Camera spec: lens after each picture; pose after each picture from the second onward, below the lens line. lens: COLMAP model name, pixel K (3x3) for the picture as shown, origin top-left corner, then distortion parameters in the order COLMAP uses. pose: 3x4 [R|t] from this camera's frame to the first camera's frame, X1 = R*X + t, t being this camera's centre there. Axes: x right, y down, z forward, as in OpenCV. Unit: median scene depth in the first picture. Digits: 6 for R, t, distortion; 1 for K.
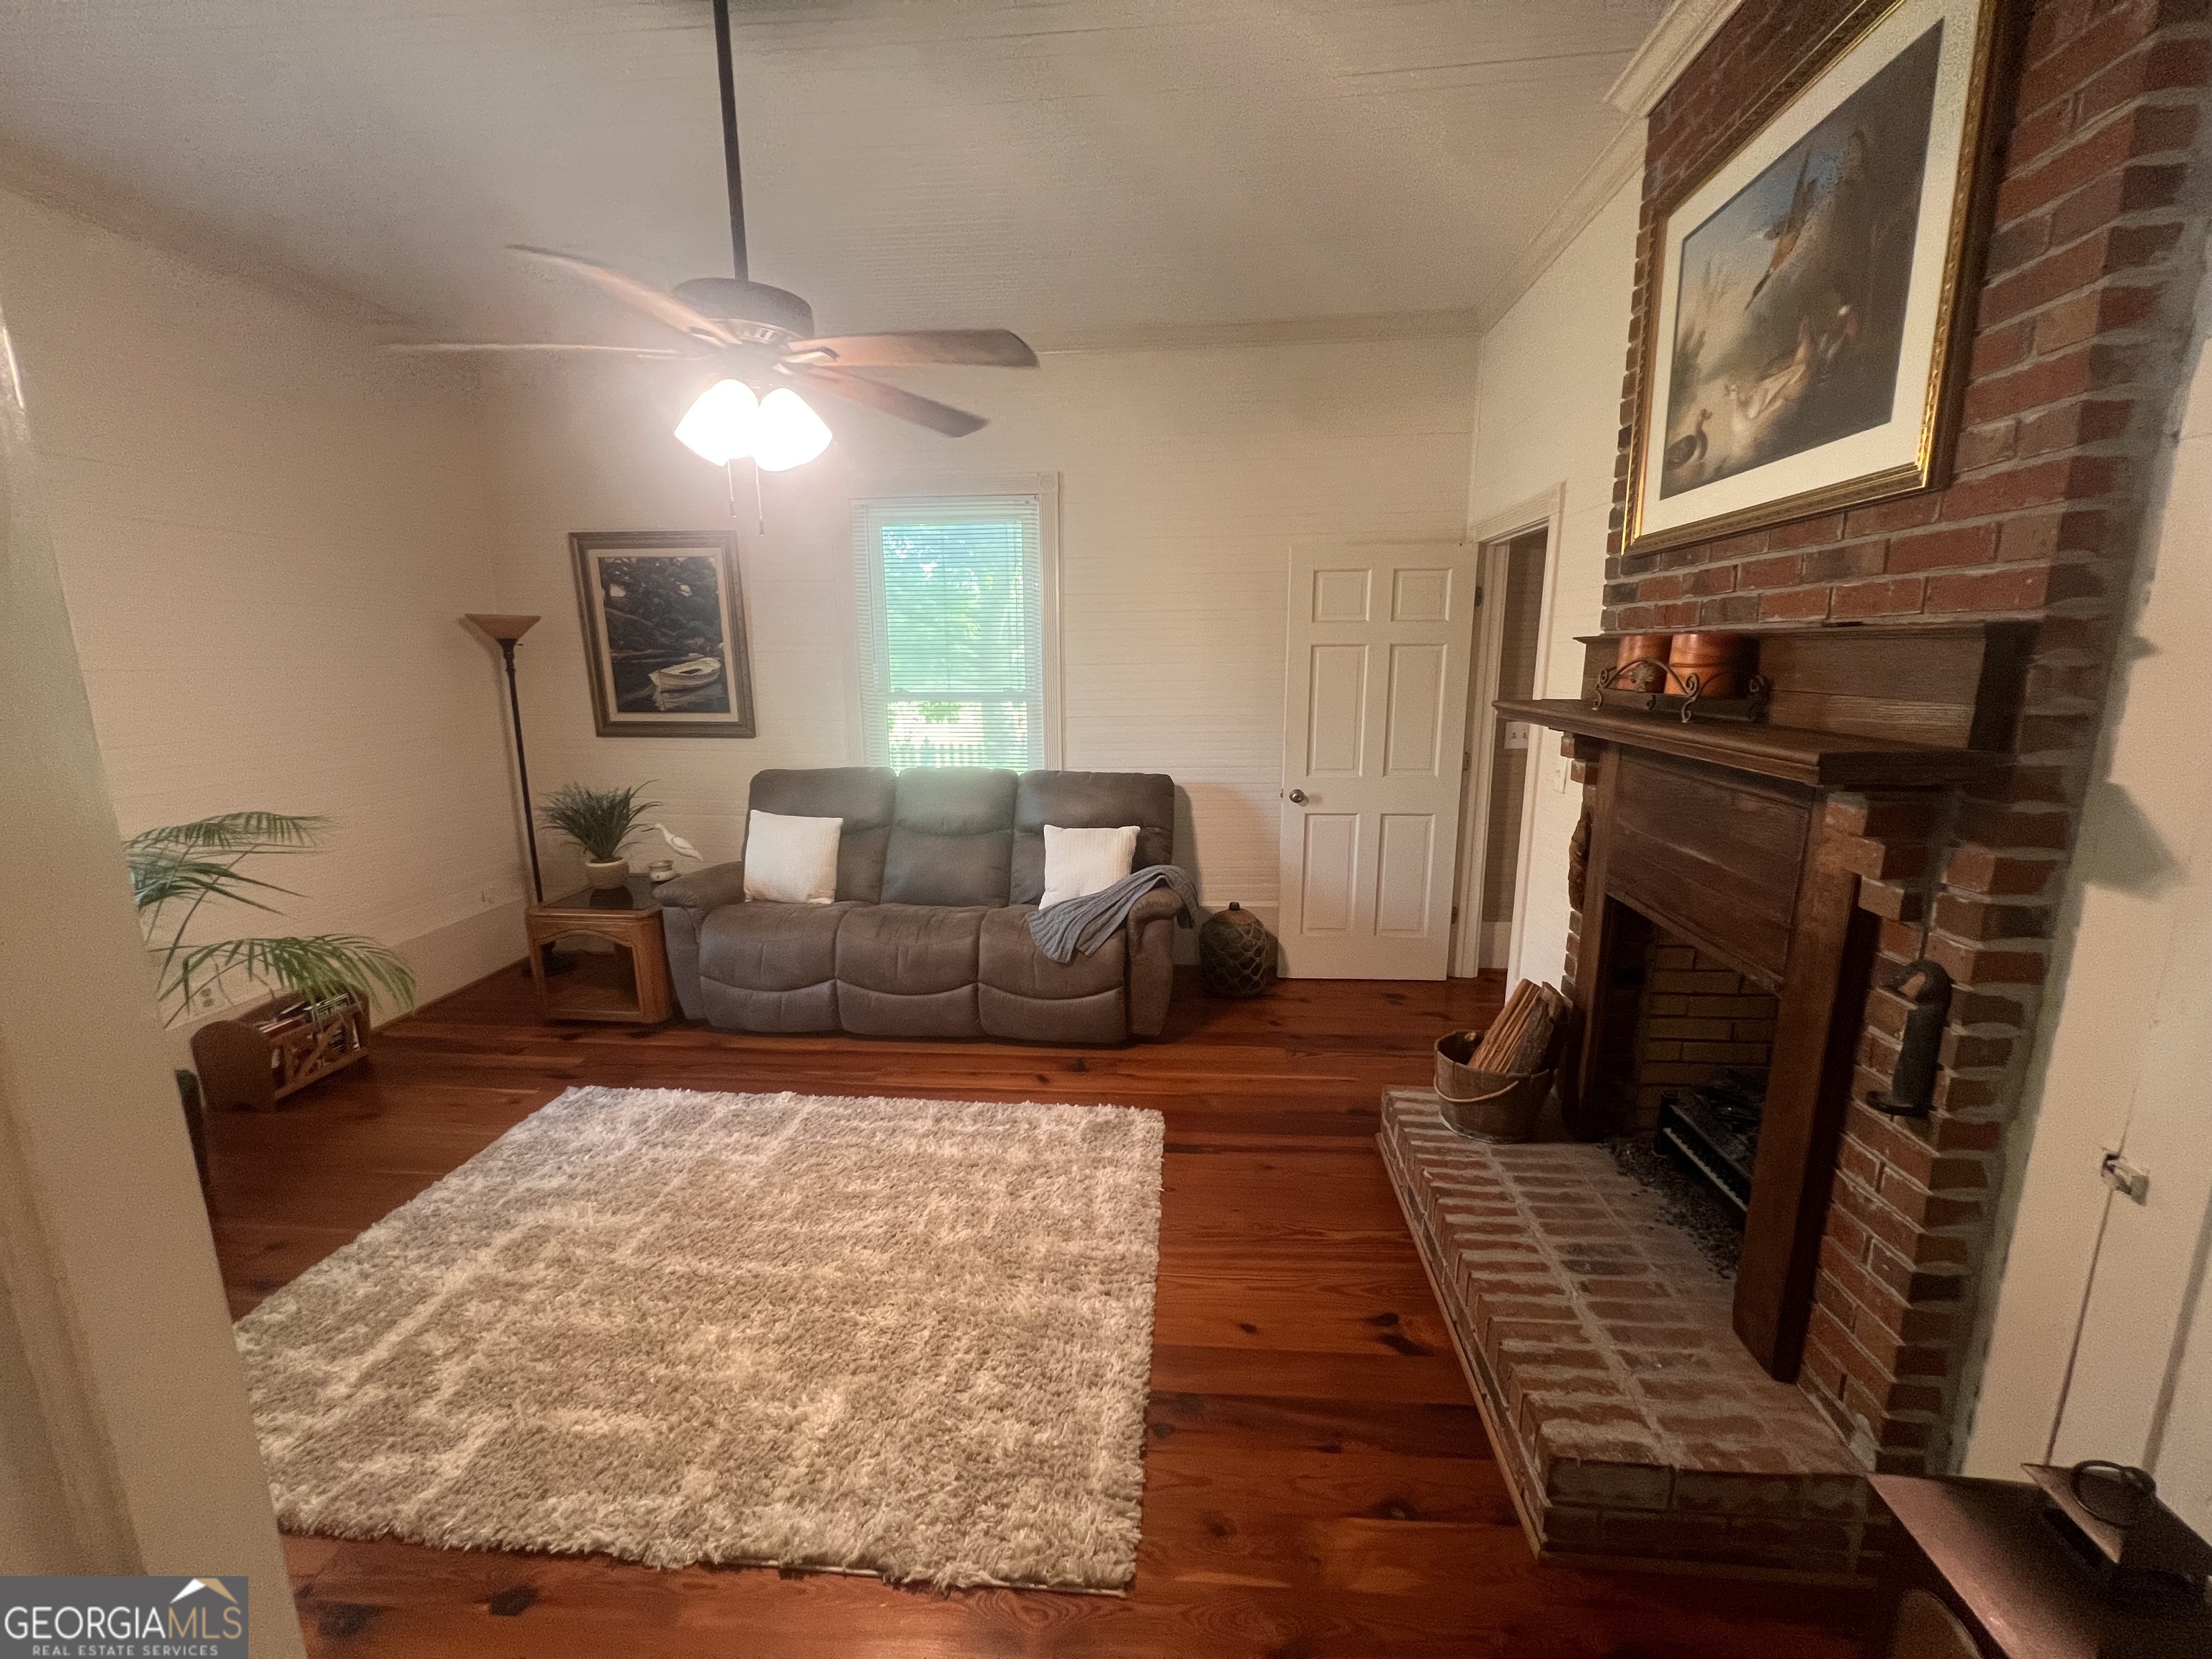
lens RADIAL K [[882.7, 0, 1114.3], [0, 882.7, 827.0], [0, 0, 1]] dist [0.000639, 0.001211]
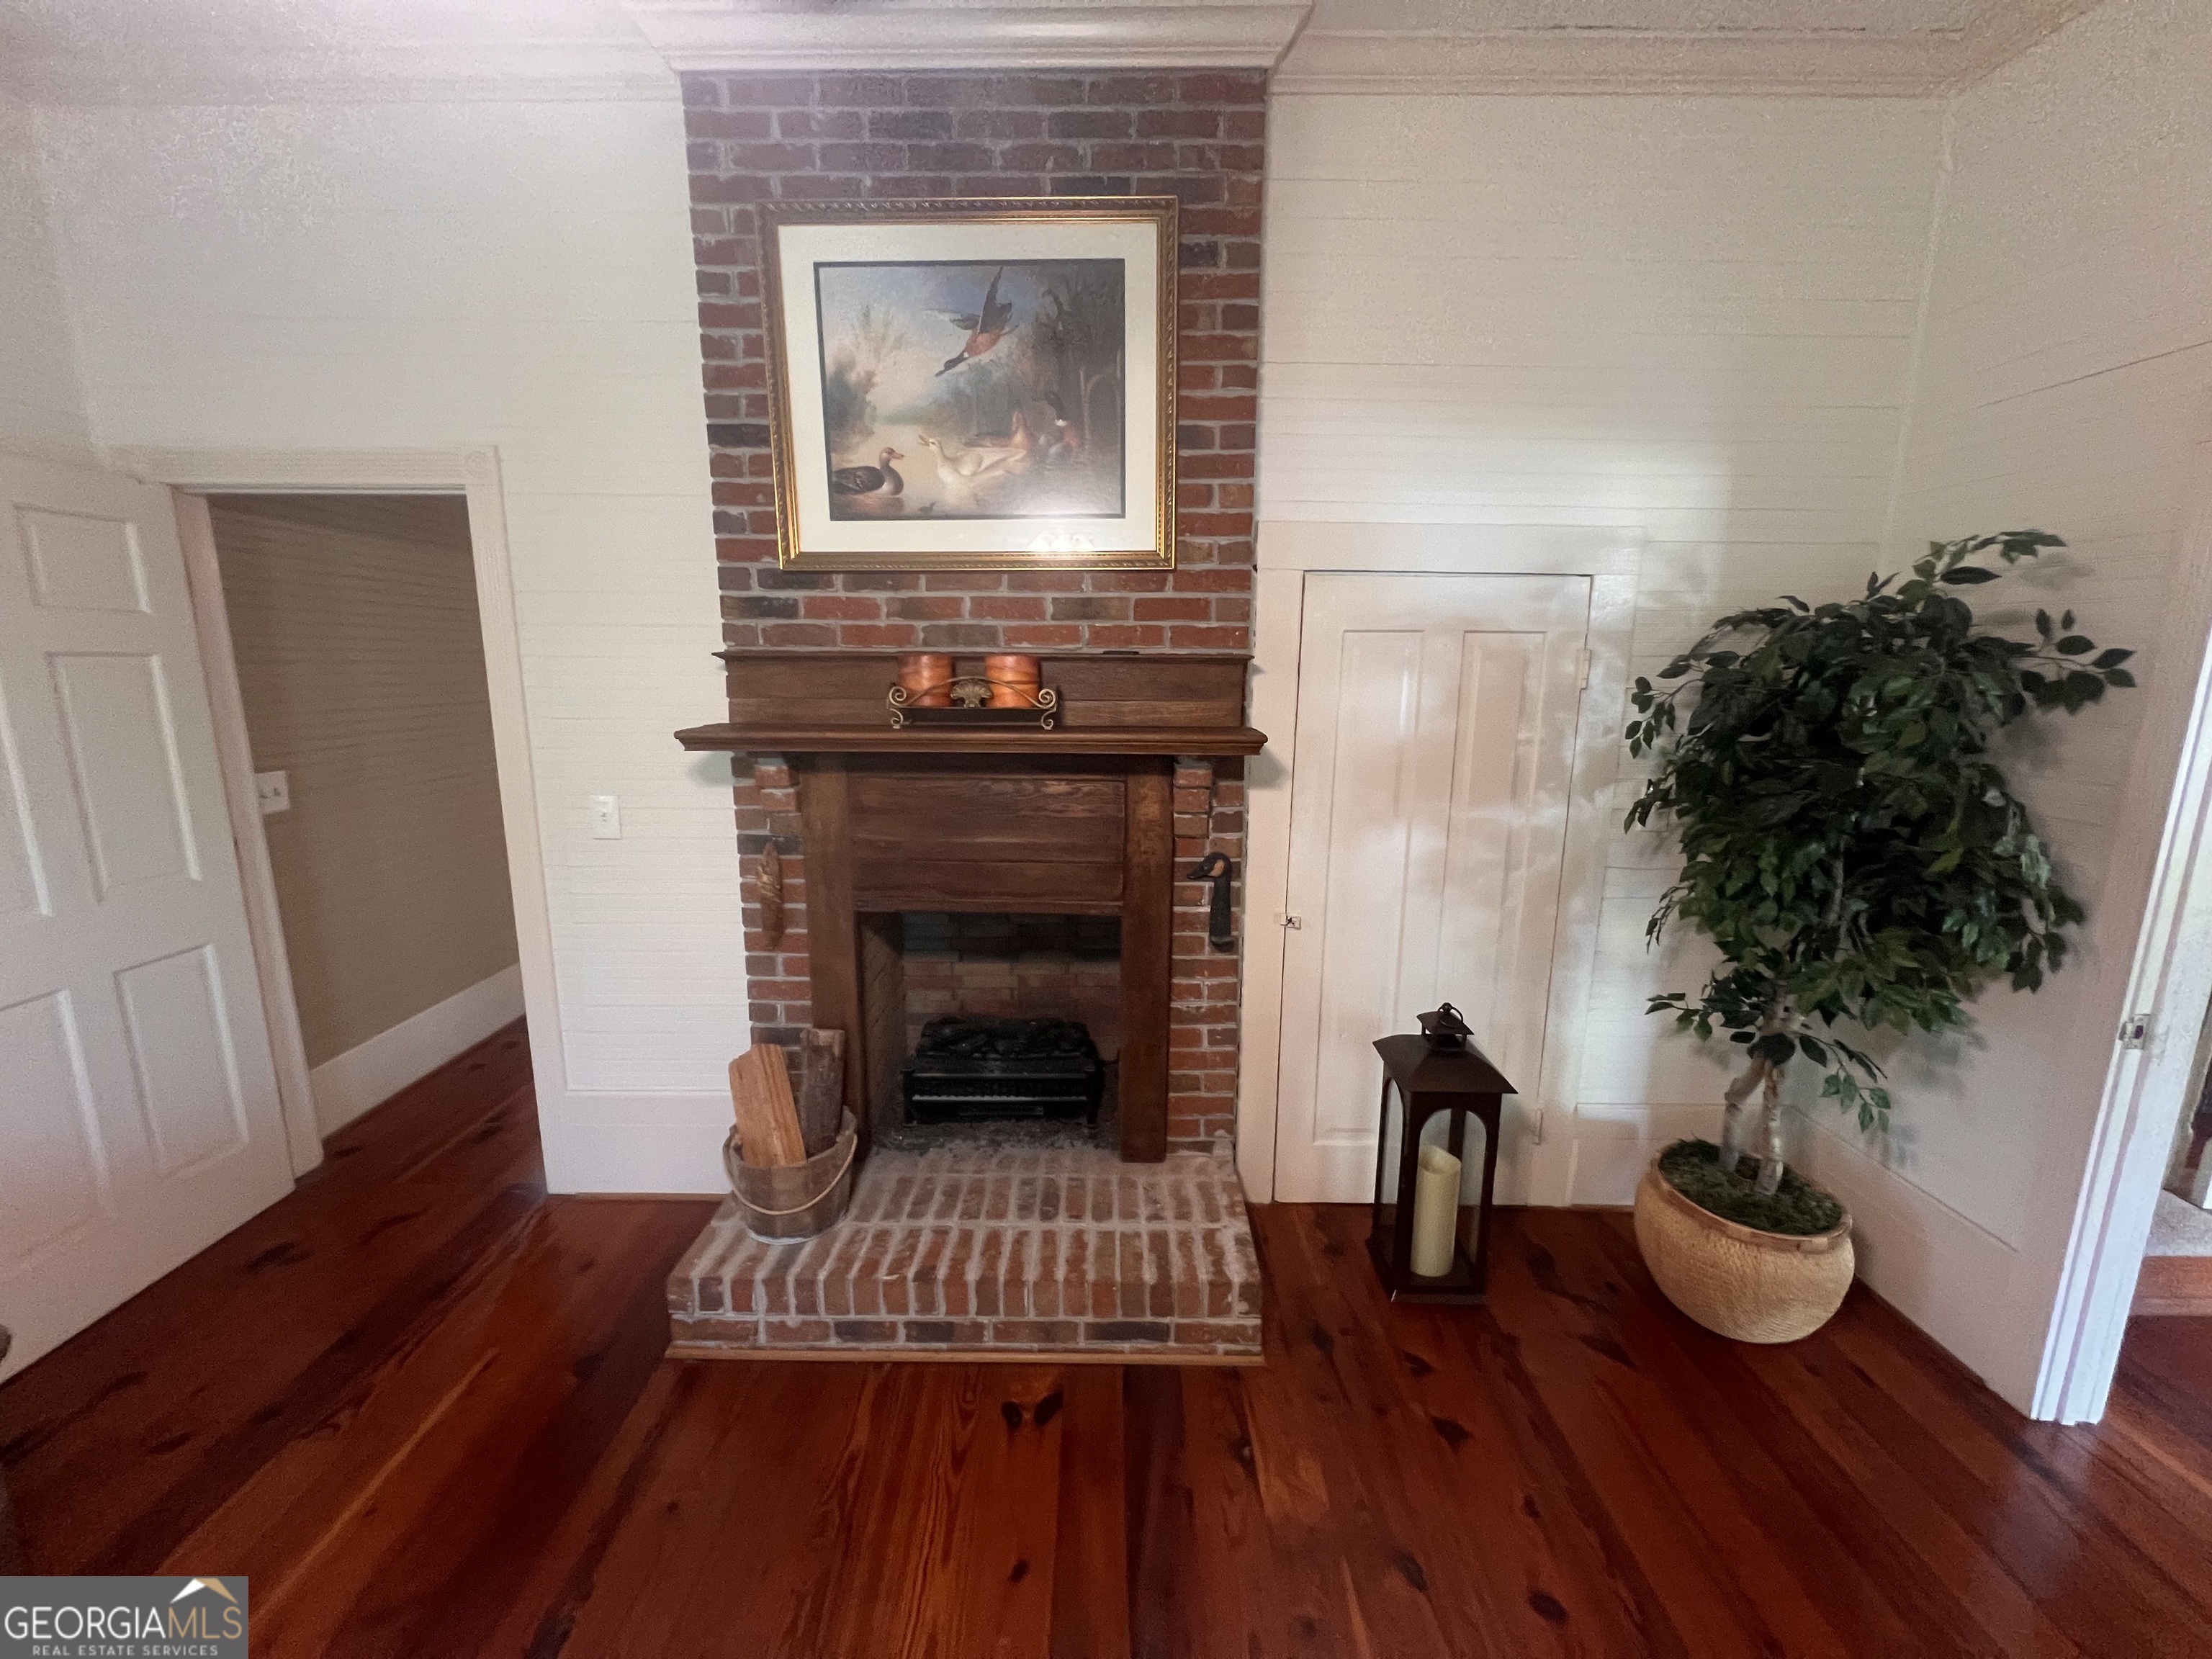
lens RADIAL K [[882.7, 0, 1103.4], [0, 882.7, 828.6], [0, 0, 1]] dist [0.000639, 0.001211]
pose [[-0.069903, -0.178205, 0.981507, -0.543036], [0.189779, 0.963569, 0.188464, -0.191121], [-0.979335, 0.199444, -0.033536, 0.945598]]
